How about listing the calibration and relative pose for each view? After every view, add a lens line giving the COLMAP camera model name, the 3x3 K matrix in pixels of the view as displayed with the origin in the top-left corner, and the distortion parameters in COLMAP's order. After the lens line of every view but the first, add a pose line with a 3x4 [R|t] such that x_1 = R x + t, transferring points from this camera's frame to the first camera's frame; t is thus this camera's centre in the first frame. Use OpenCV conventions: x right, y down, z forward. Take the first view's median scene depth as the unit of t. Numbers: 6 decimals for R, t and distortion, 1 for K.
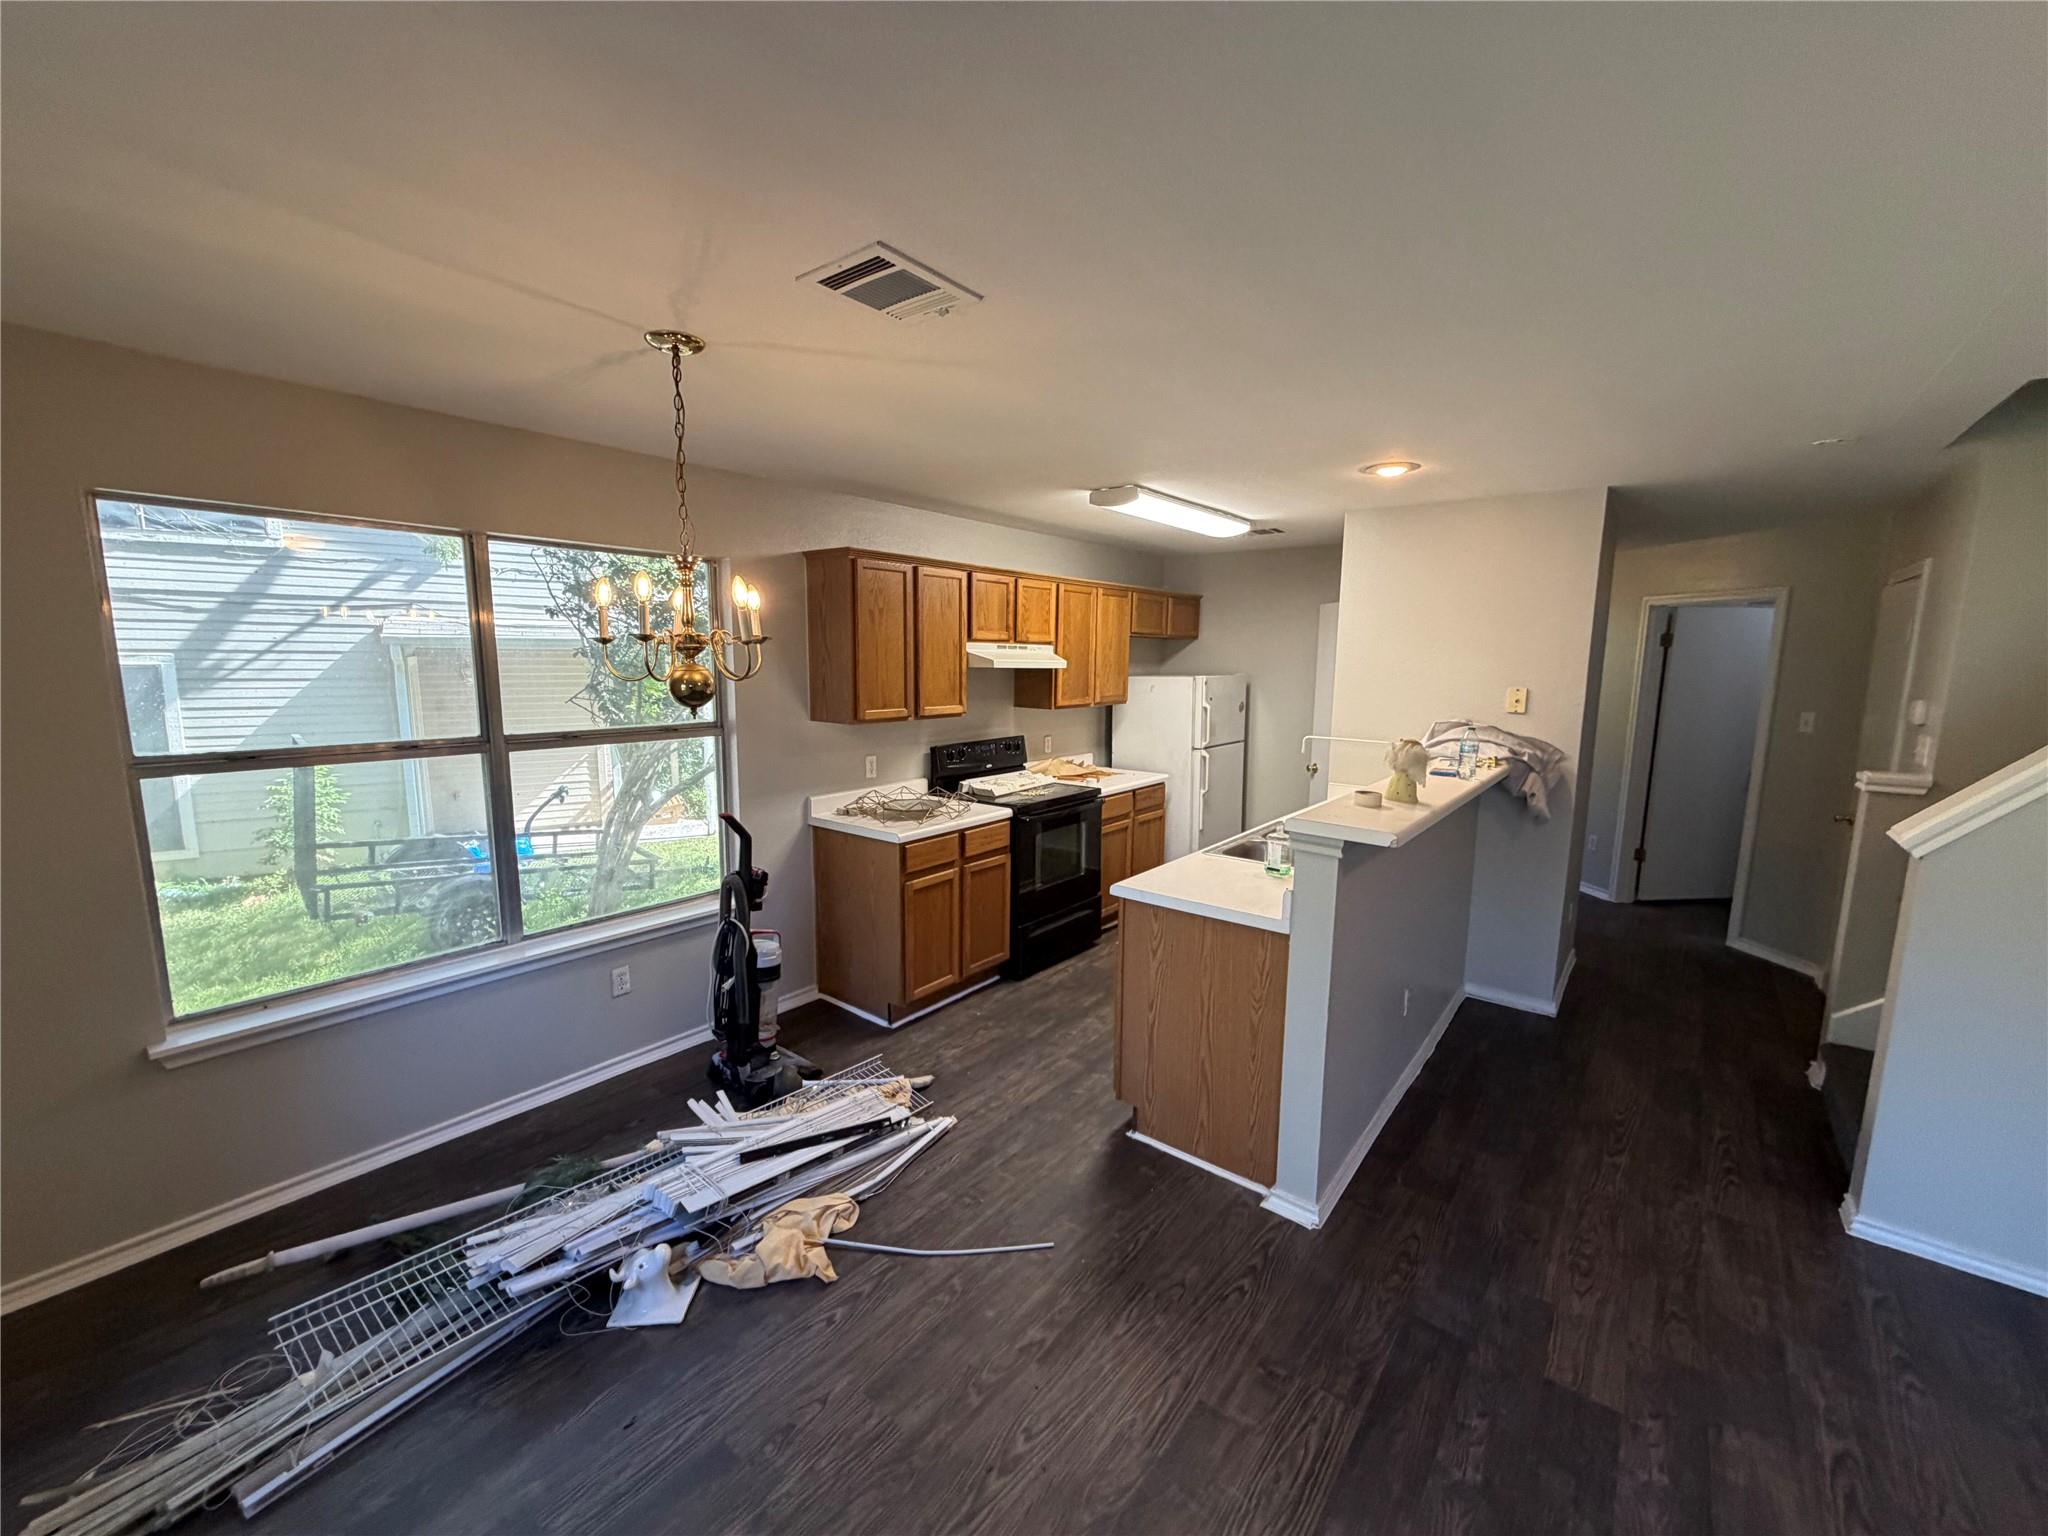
lens RADIAL K [[812.7, 0, 1018.4], [0, 812.7, 773.2], [0, 0, 1]] dist [-0.001048, 0.000331]
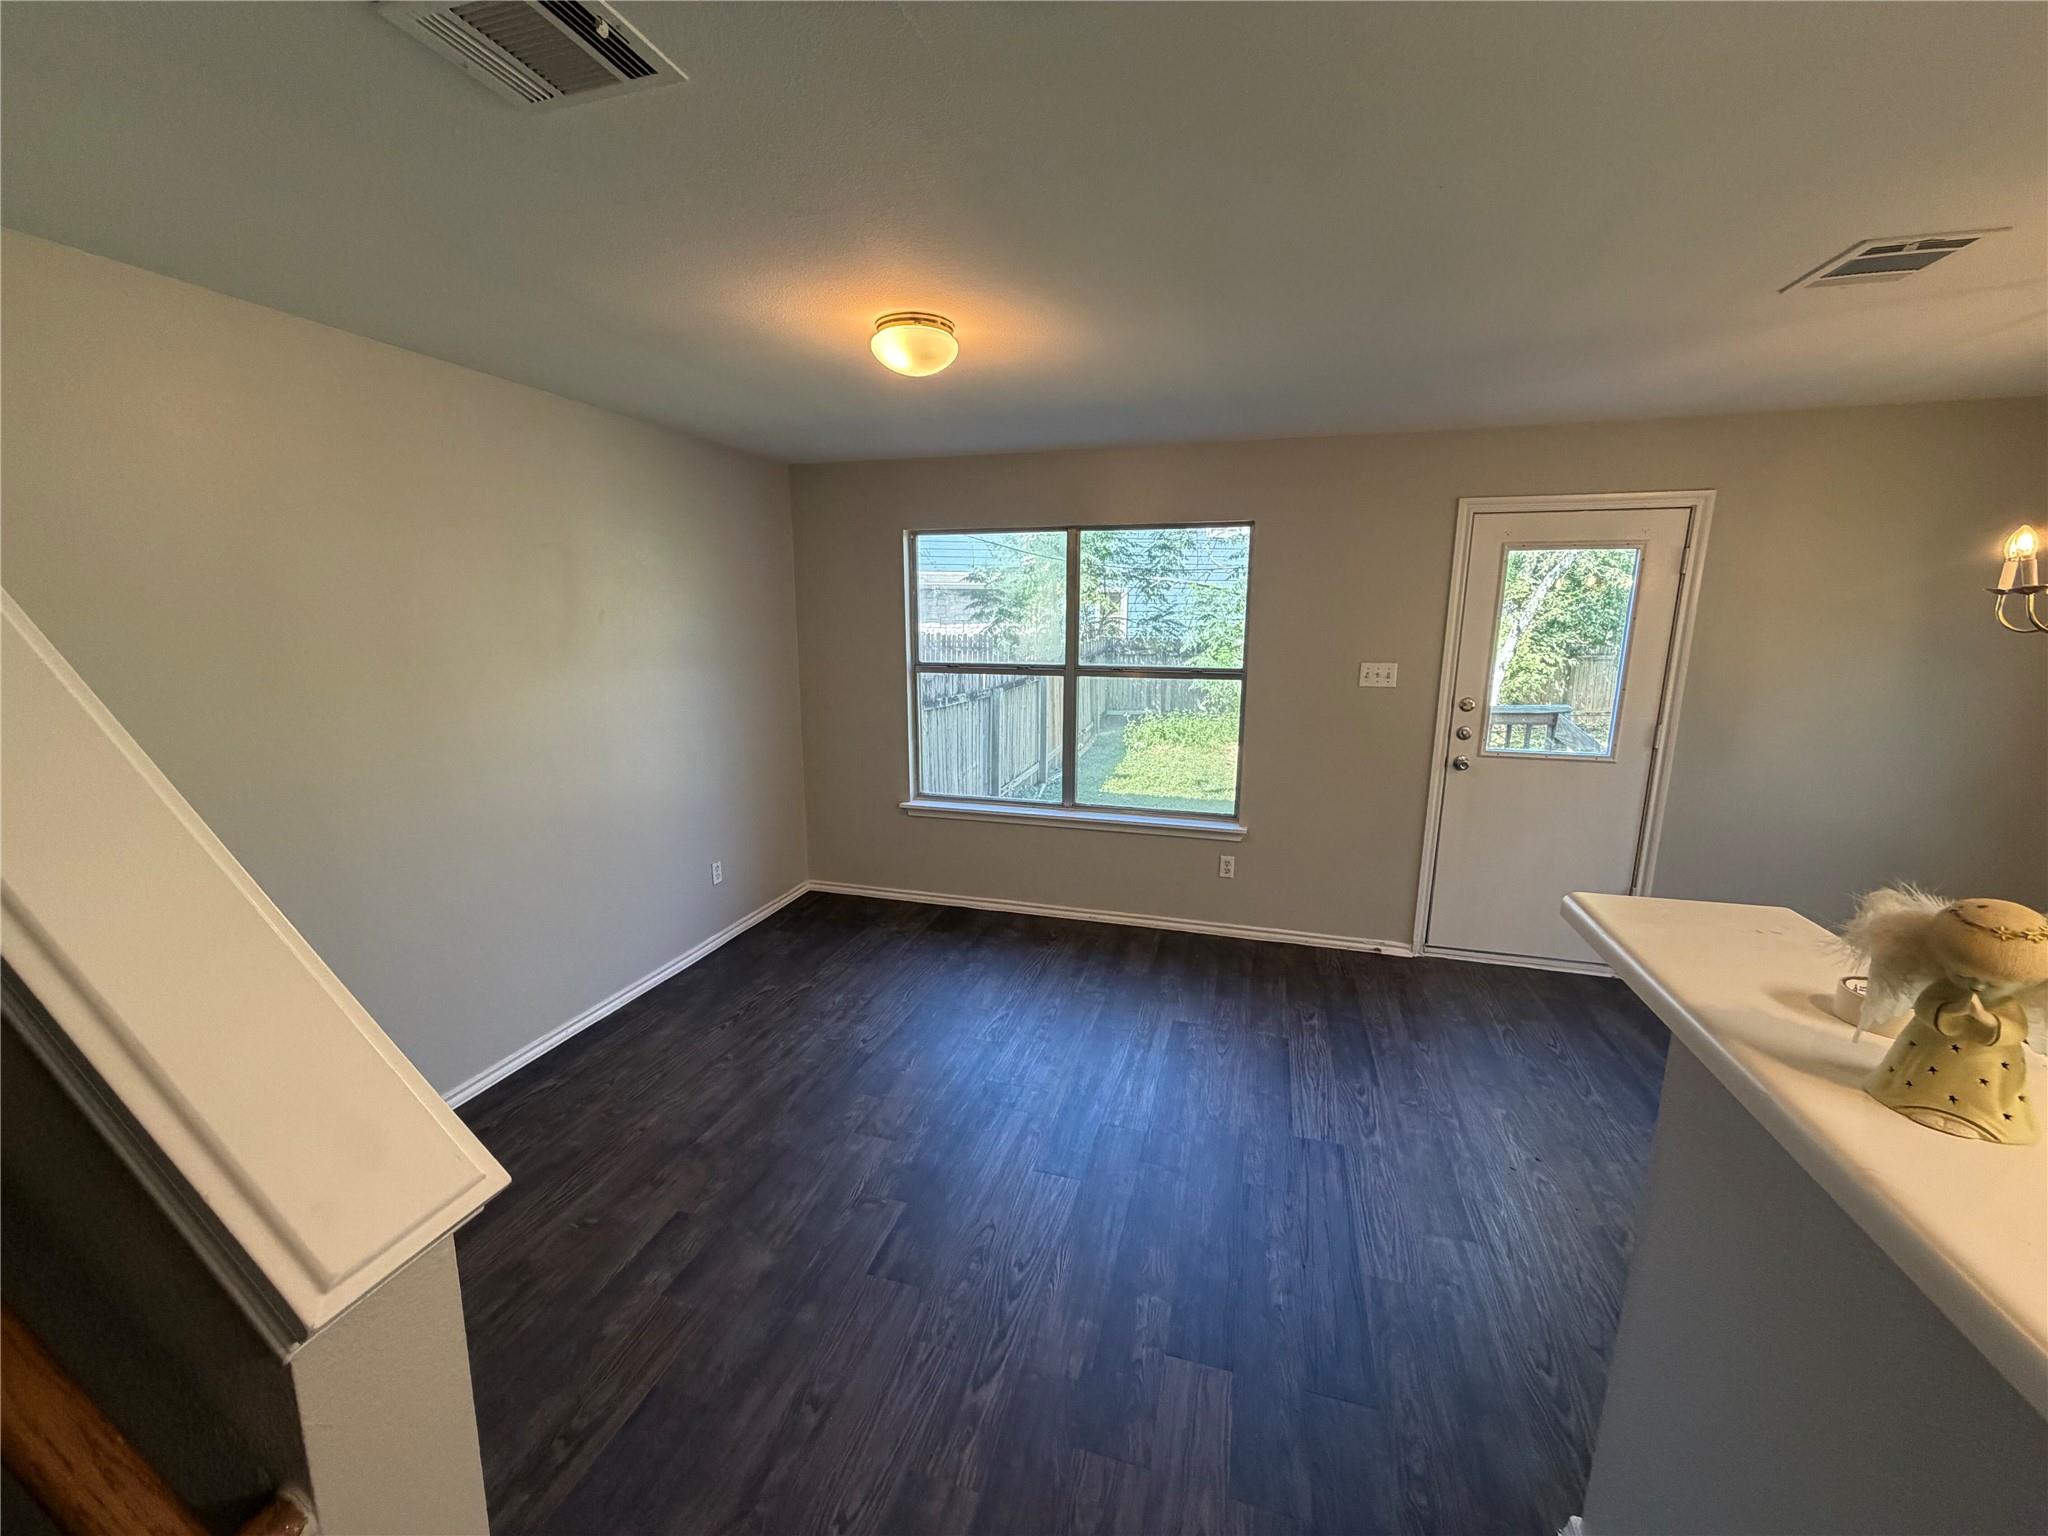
lens RADIAL K [[812.7, 0, 1018.4], [0, 812.7, 773.2], [0, 0, 1]] dist [-0.001048, 0.000331]
pose [[-0.925937, 0.063005, -0.372386, 0.581074], [-0.066631, 0.943270, 0.325272, -0.097067], [0.371754, 0.325994, -0.869211, 0.736903]]
